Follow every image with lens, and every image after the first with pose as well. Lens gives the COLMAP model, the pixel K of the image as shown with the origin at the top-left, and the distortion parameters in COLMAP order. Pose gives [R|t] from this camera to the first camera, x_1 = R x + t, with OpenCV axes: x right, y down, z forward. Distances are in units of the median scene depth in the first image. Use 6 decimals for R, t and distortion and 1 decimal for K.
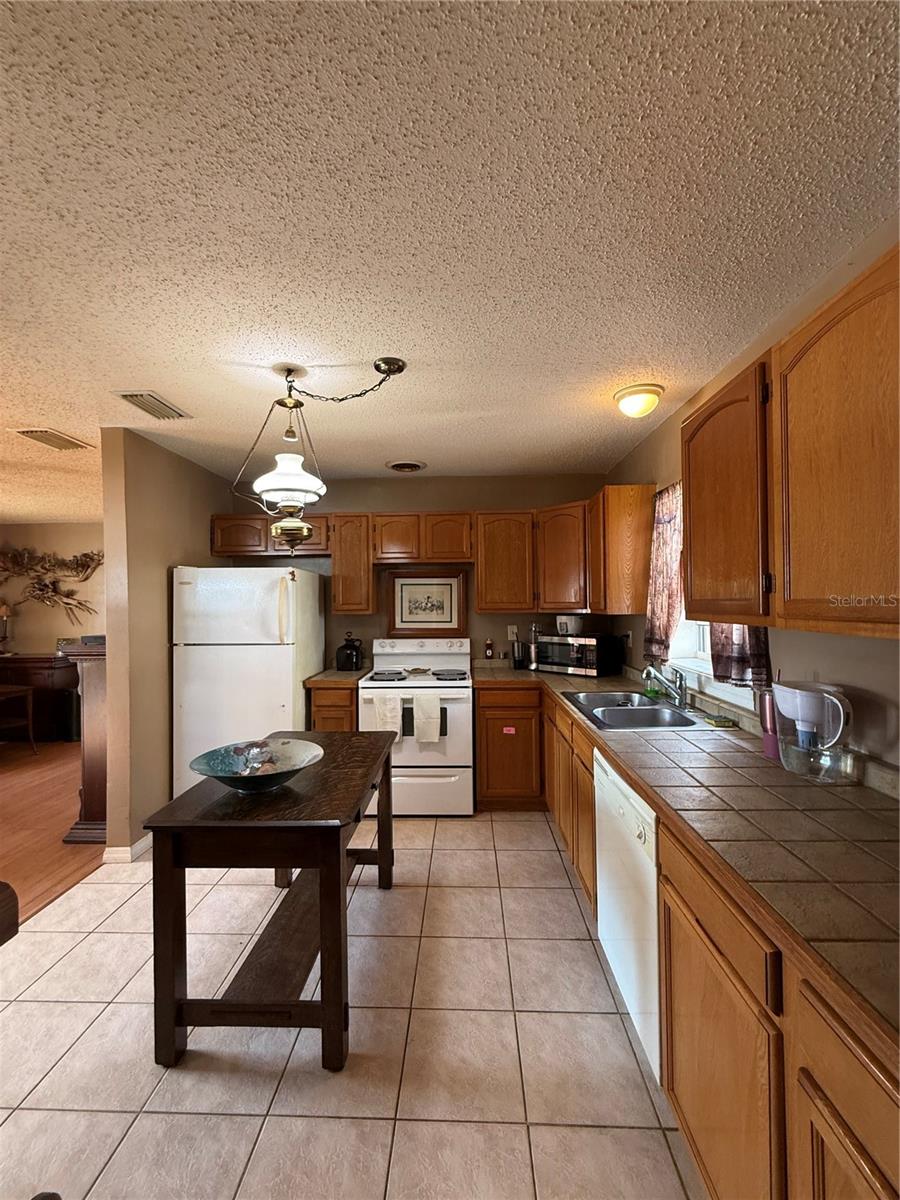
lens RADIAL K [[477.0, 0, 448.1], [0, 477.0, 597.5], [0, 0, 1]] dist [0.000947, 0.000488]
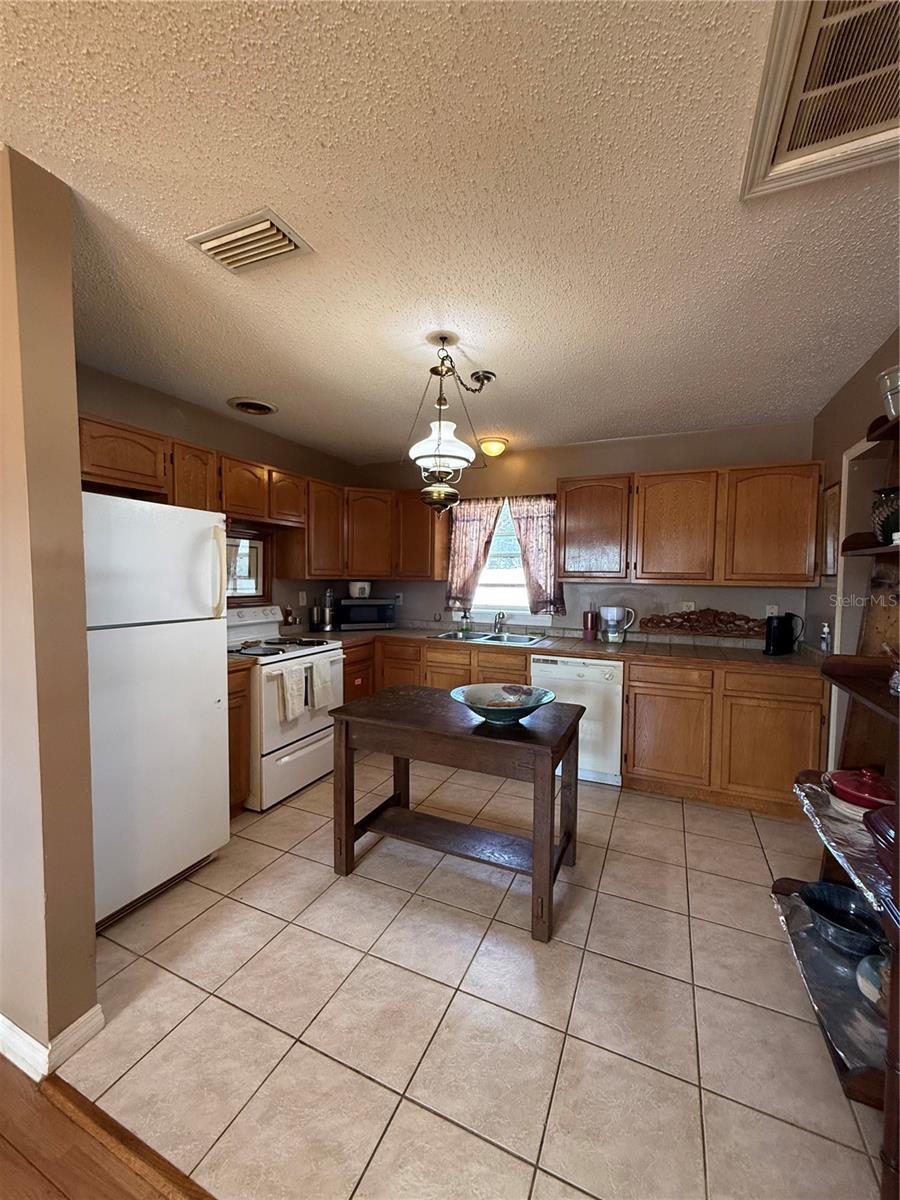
lens RADIAL K [[477.0, 0, 448.1], [0, 477.0, 597.5], [0, 0, 1]] dist [0.000947, 0.000488]
pose [[0.382198, -0.025207, 0.923736, -0.858530], [-0.025586, 0.998956, 0.037846, 0.029405], [-0.923726, -0.038100, 0.381154, 0.382095]]
